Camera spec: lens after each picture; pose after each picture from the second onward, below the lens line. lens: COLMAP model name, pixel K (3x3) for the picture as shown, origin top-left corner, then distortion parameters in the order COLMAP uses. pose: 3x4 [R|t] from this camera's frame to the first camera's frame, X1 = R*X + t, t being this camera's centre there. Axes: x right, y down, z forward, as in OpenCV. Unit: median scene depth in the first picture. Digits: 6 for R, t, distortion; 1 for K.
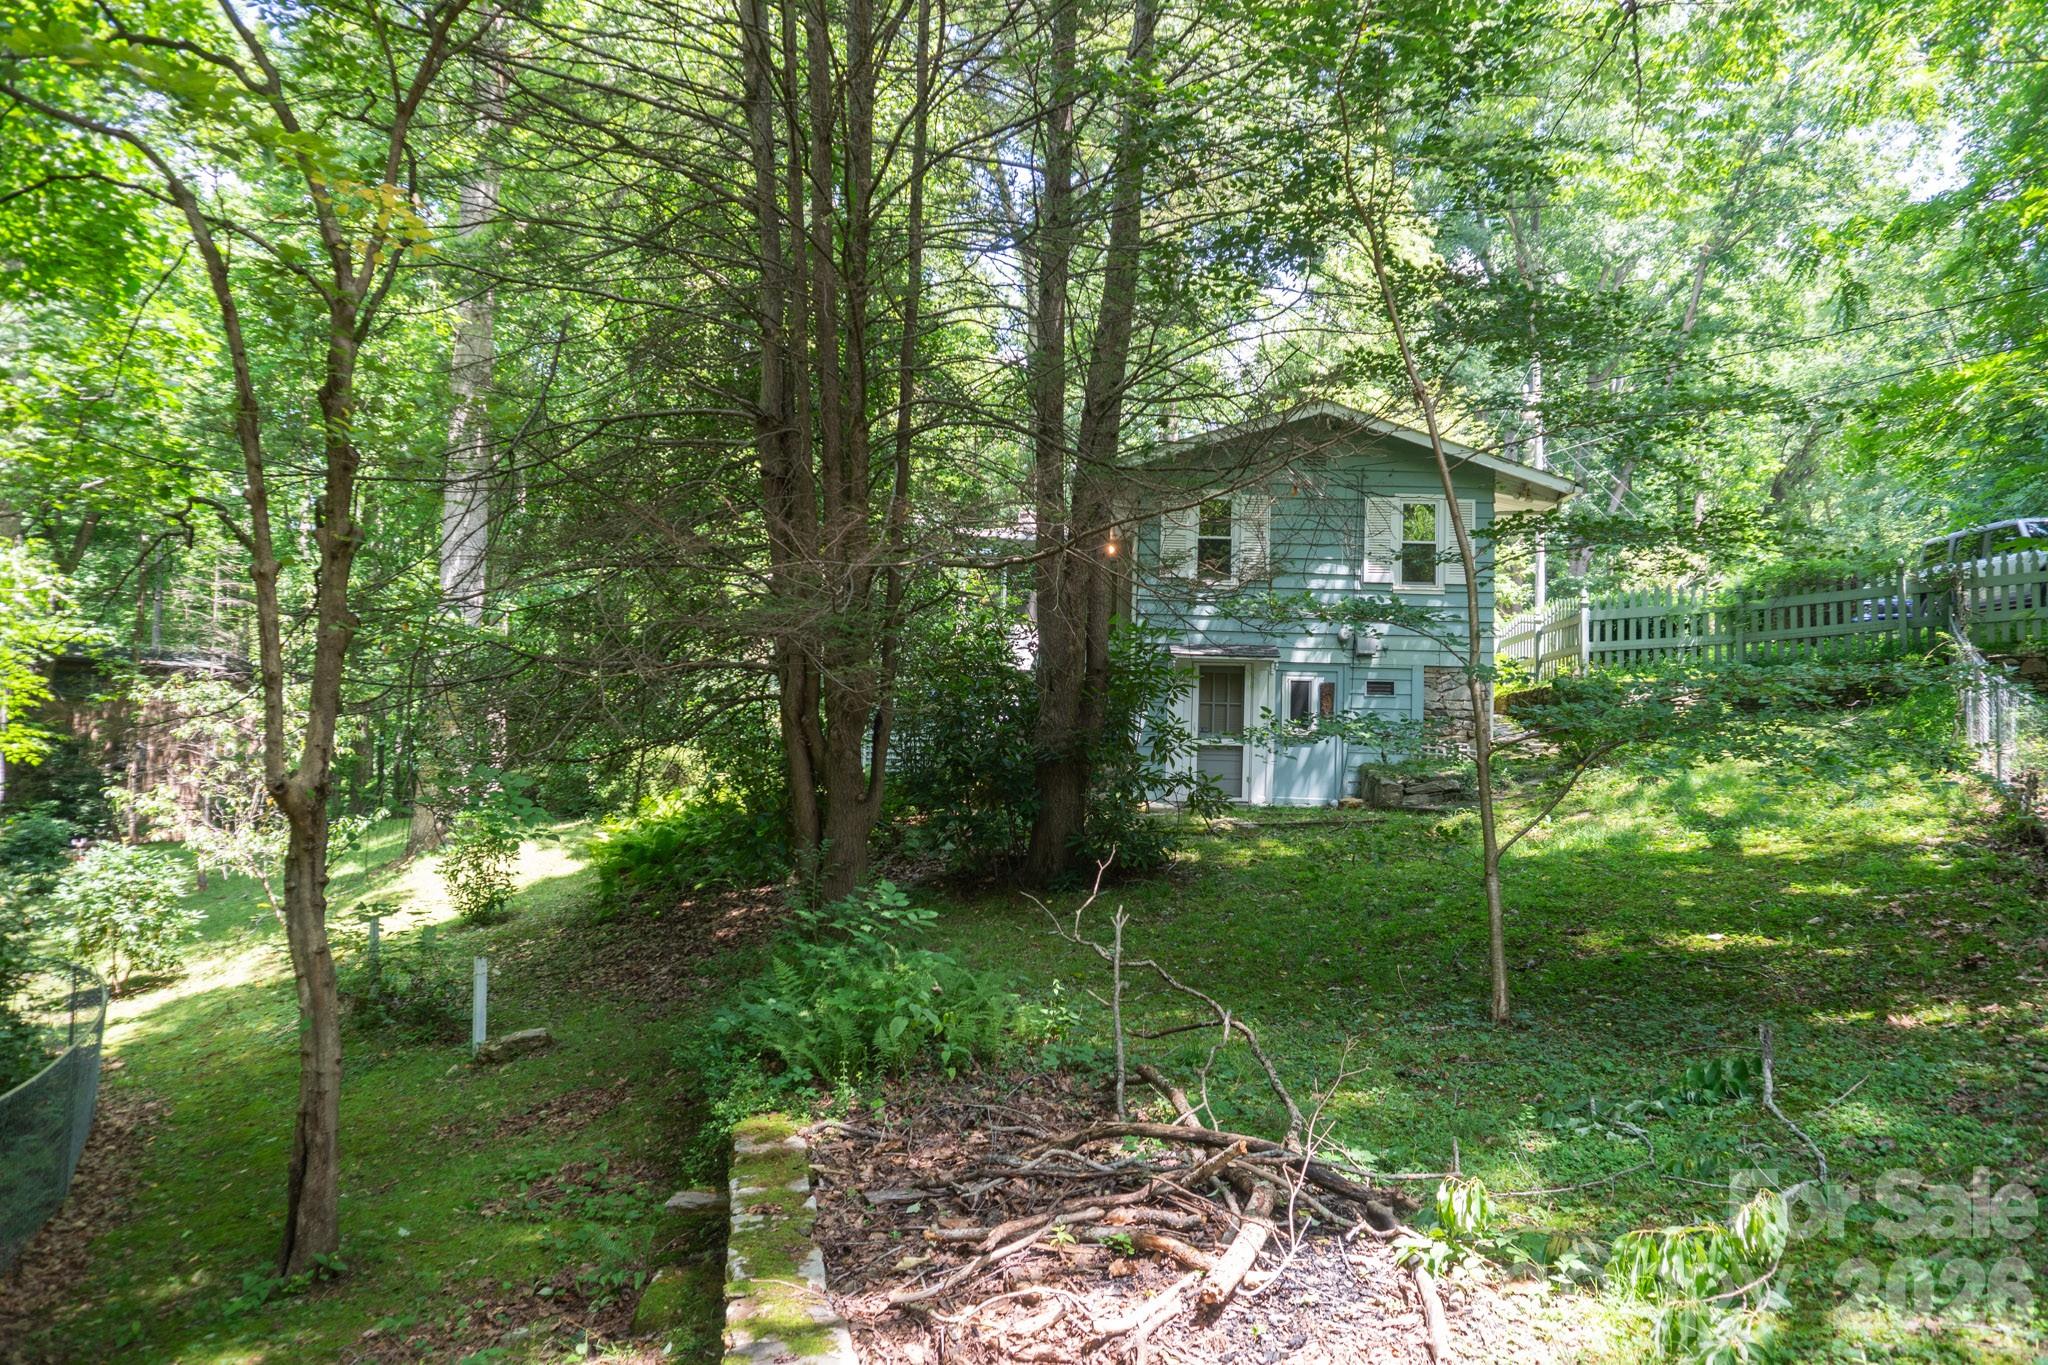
lens RADIAL K [[1356.7, 0, 1024.0], [0, 1356.7, 682.5], [0, 0, 1]] dist [0.000919, 0.000320]
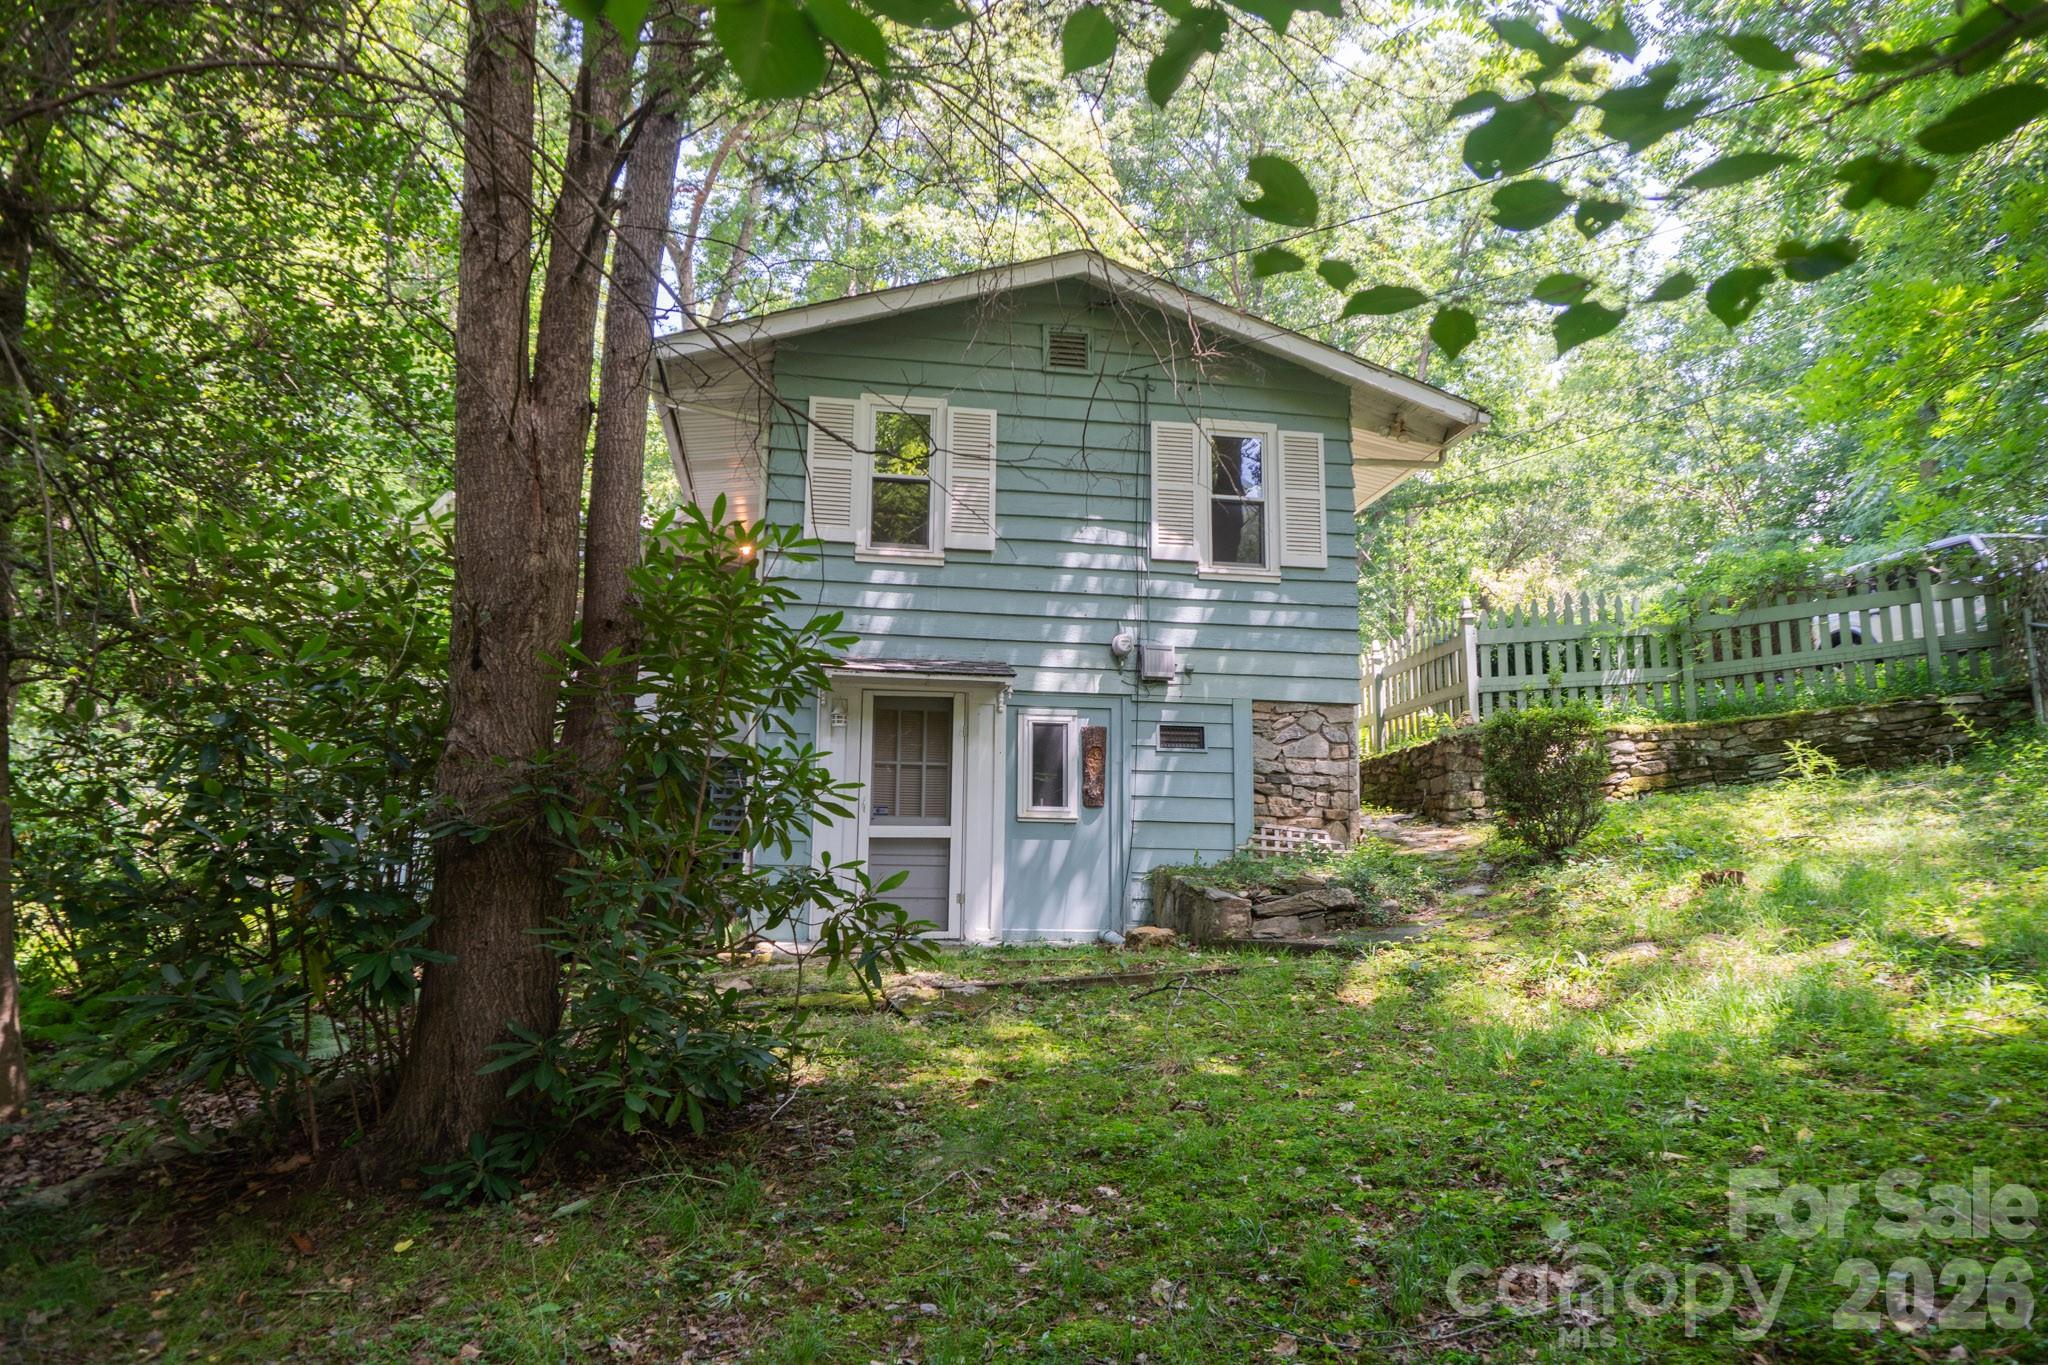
lens RADIAL K [[1356.7, 0, 1024.0], [0, 1356.7, 682.5], [0, 0, 1]] dist [0.000919, 0.000320]
pose [[0.975606, 0.019551, 0.218658, 0.067319], [0.002283, 0.995069, -0.099161, 0.038721], [-0.219518, 0.097241, 0.970750, 0.443880]]
